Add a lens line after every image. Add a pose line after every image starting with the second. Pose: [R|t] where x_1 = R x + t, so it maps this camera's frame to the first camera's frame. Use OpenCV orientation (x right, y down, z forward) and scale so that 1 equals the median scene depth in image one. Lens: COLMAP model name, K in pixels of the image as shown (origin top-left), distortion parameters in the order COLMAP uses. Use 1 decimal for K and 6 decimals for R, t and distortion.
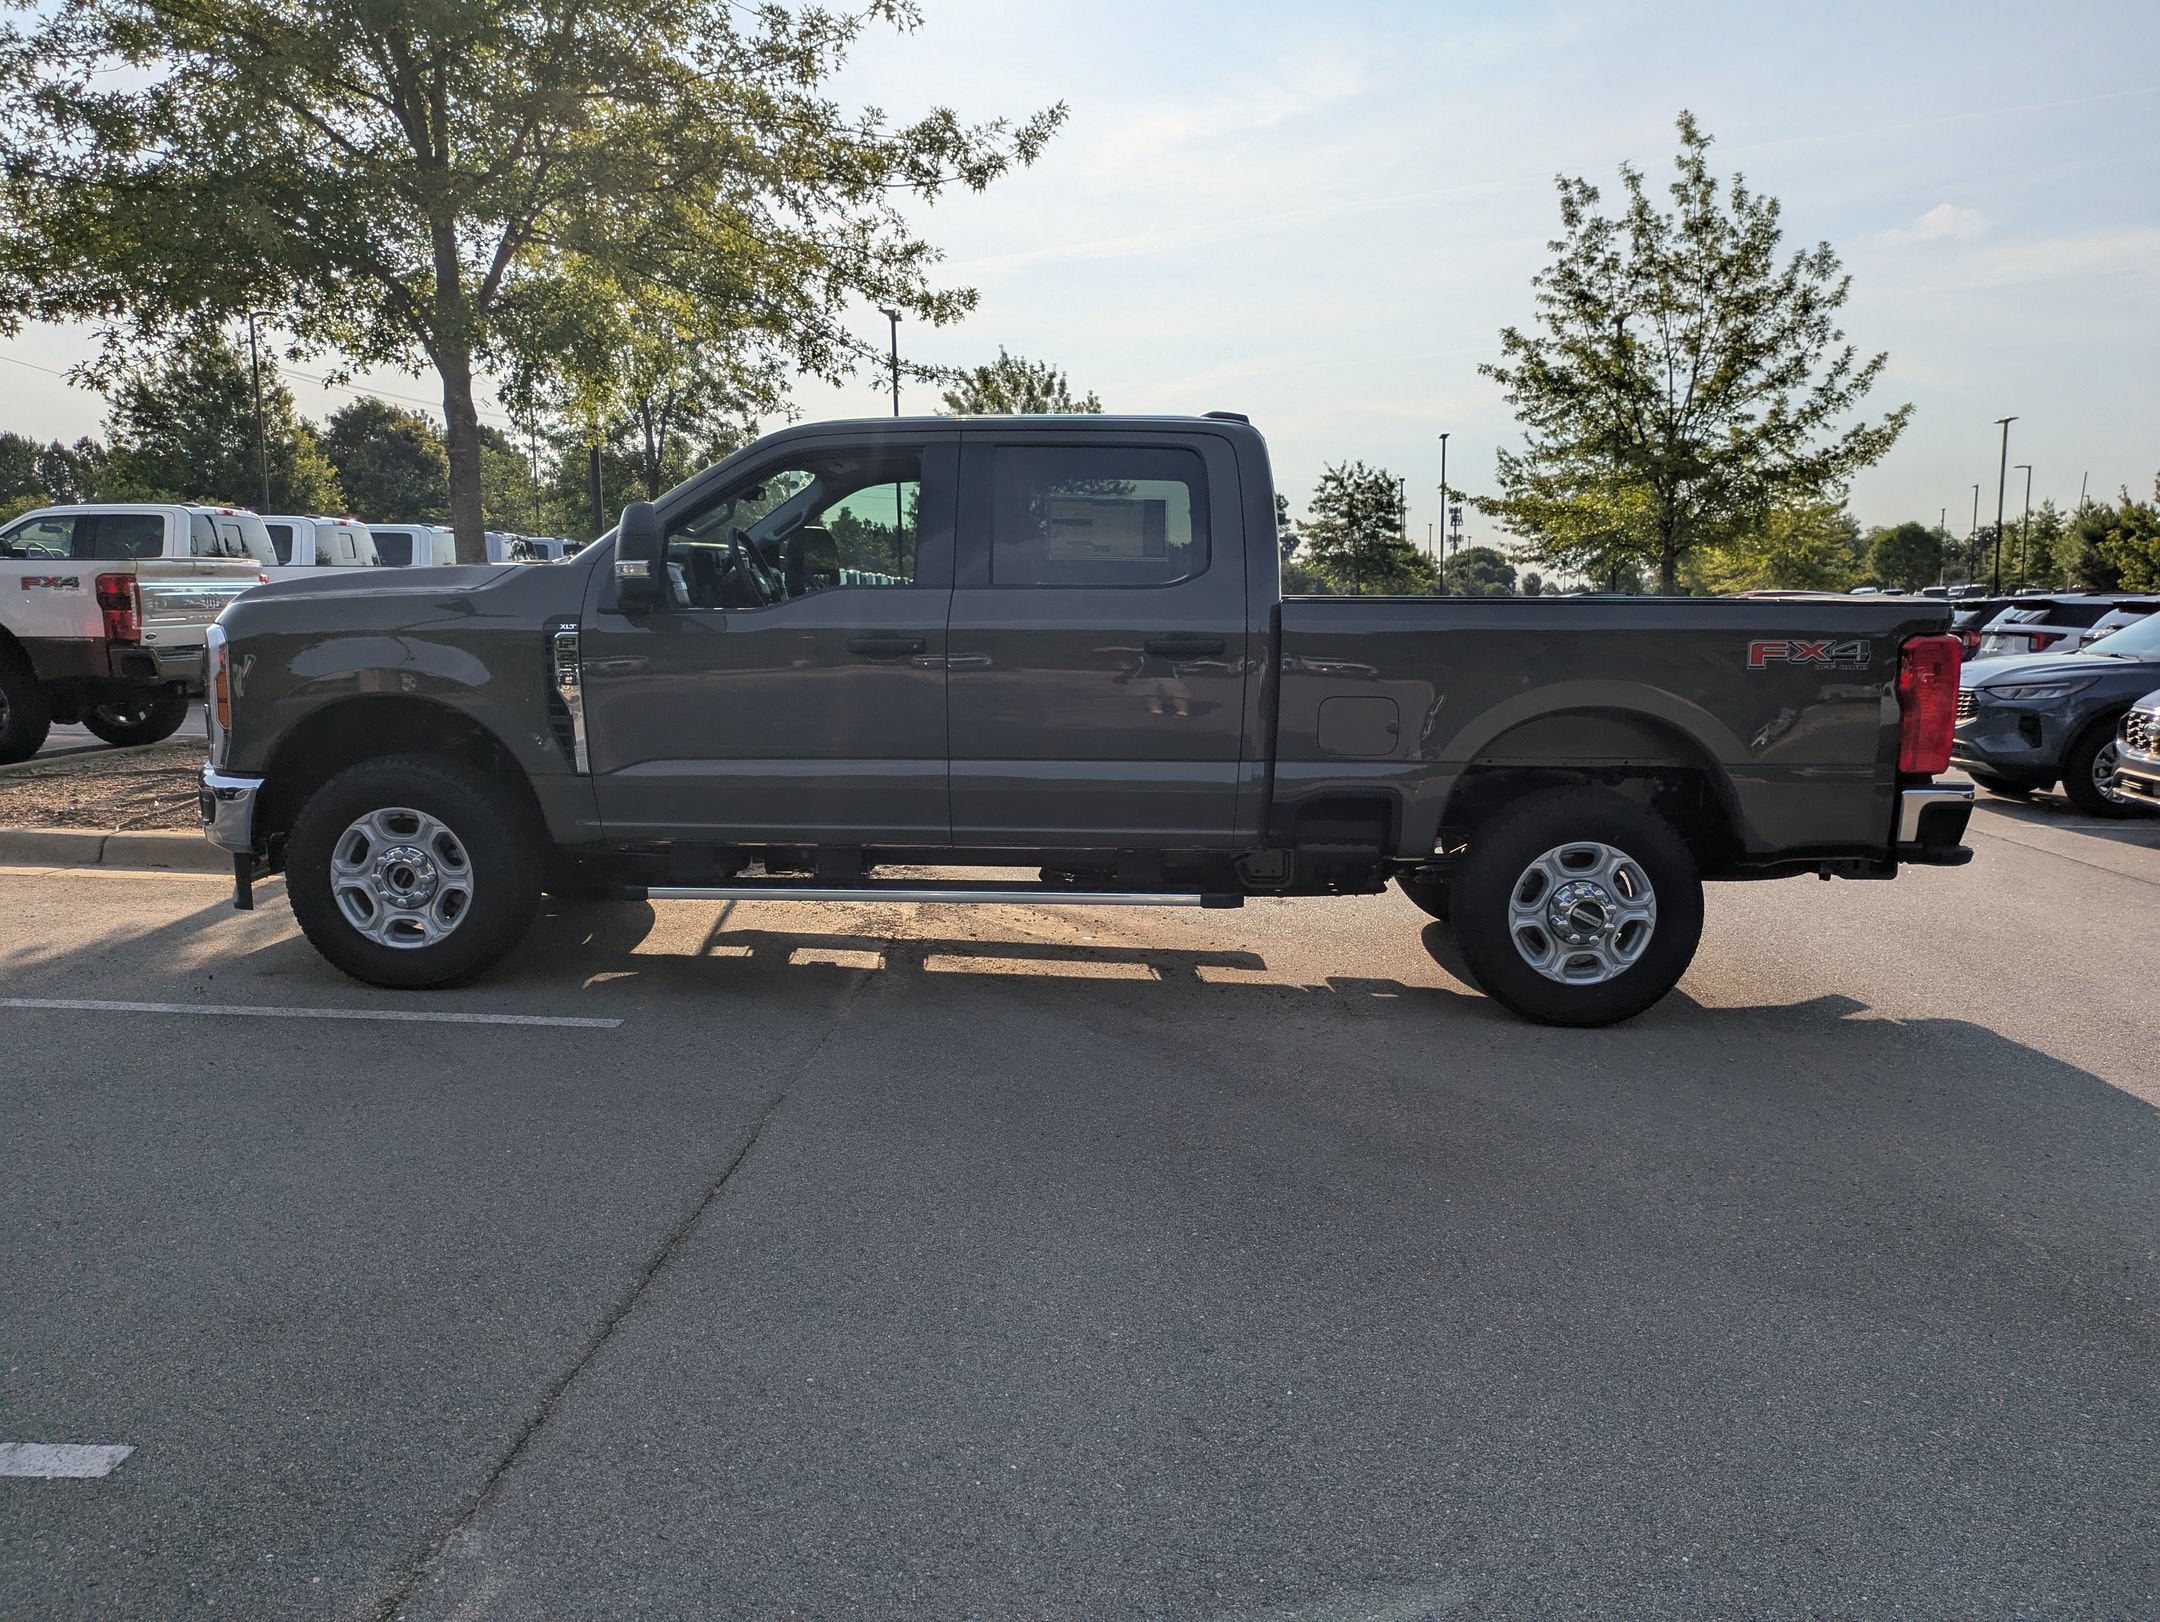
lens RADIAL K [[1690.1, 0, 1084.2], [0, 1690.1, 832.6], [0, 0, 1]] dist [0.065610, -0.065987]
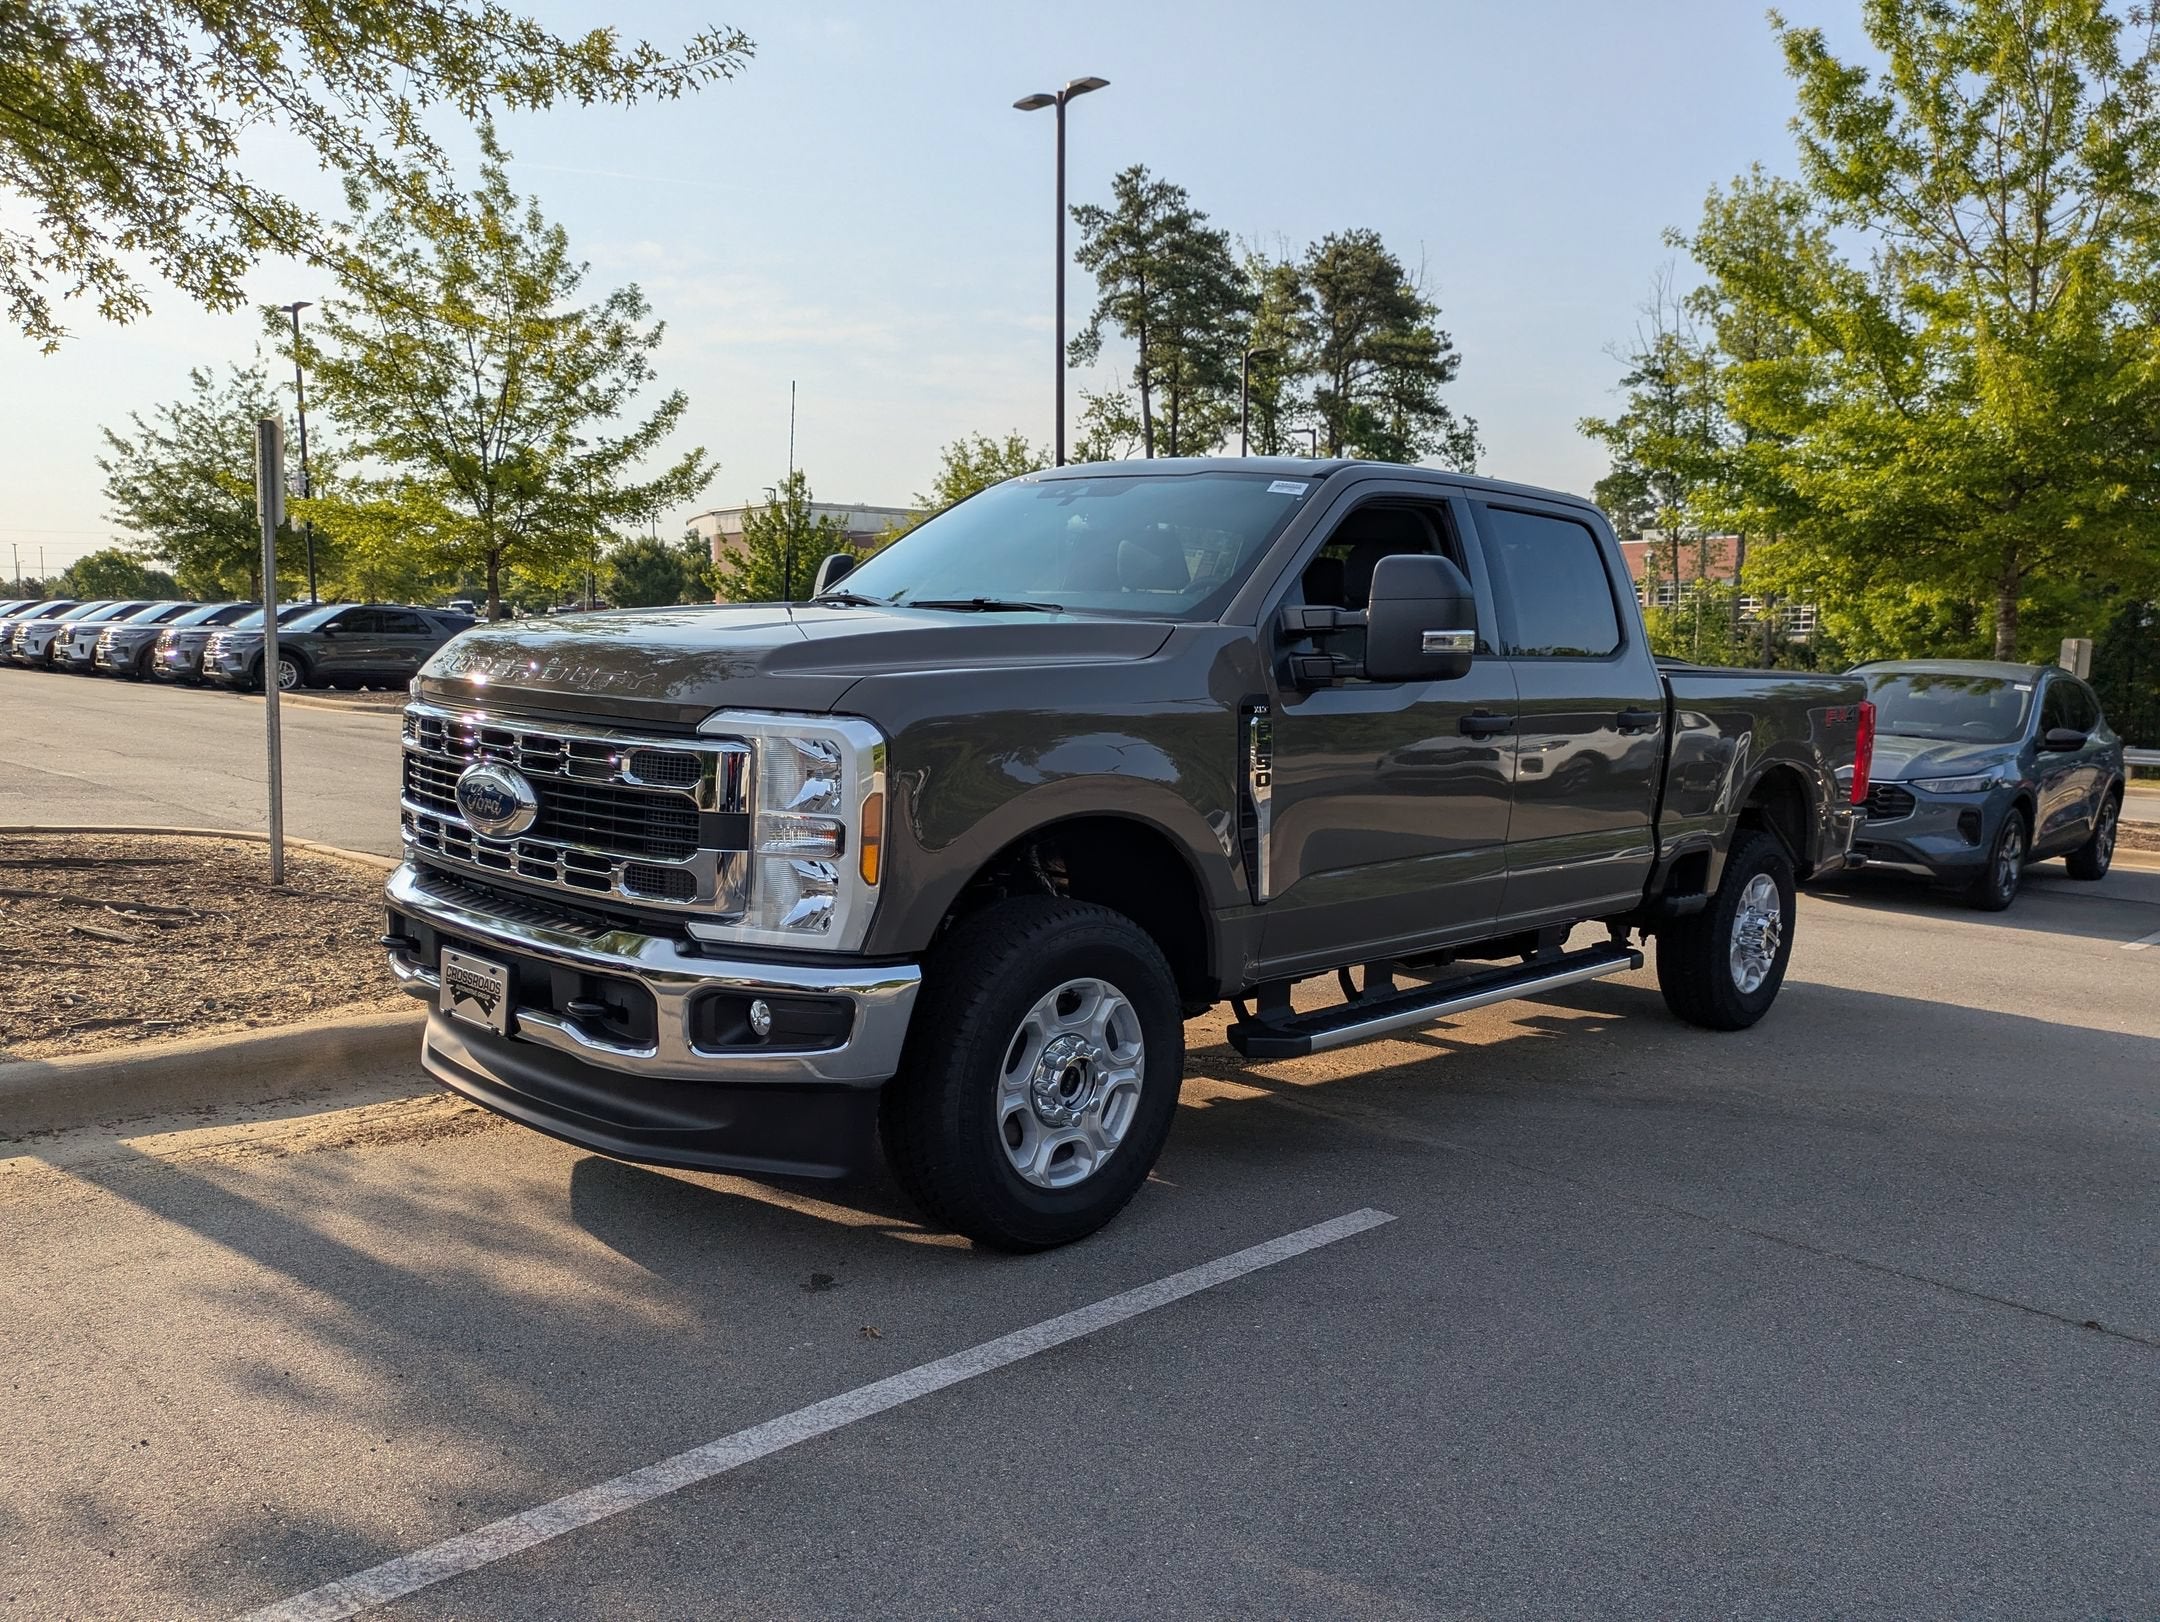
lens RADIAL K [[1690.1, 0, 1084.2], [0, 1690.1, 832.6], [0, 0, 1]] dist [0.065610, -0.065987]
pose [[0.650698, -0.070077, 0.756097, -0.486607], [0.073630, 0.996863, 0.029026, -0.049212], [-0.755759, 0.036784, 0.653816, 0.299622]]
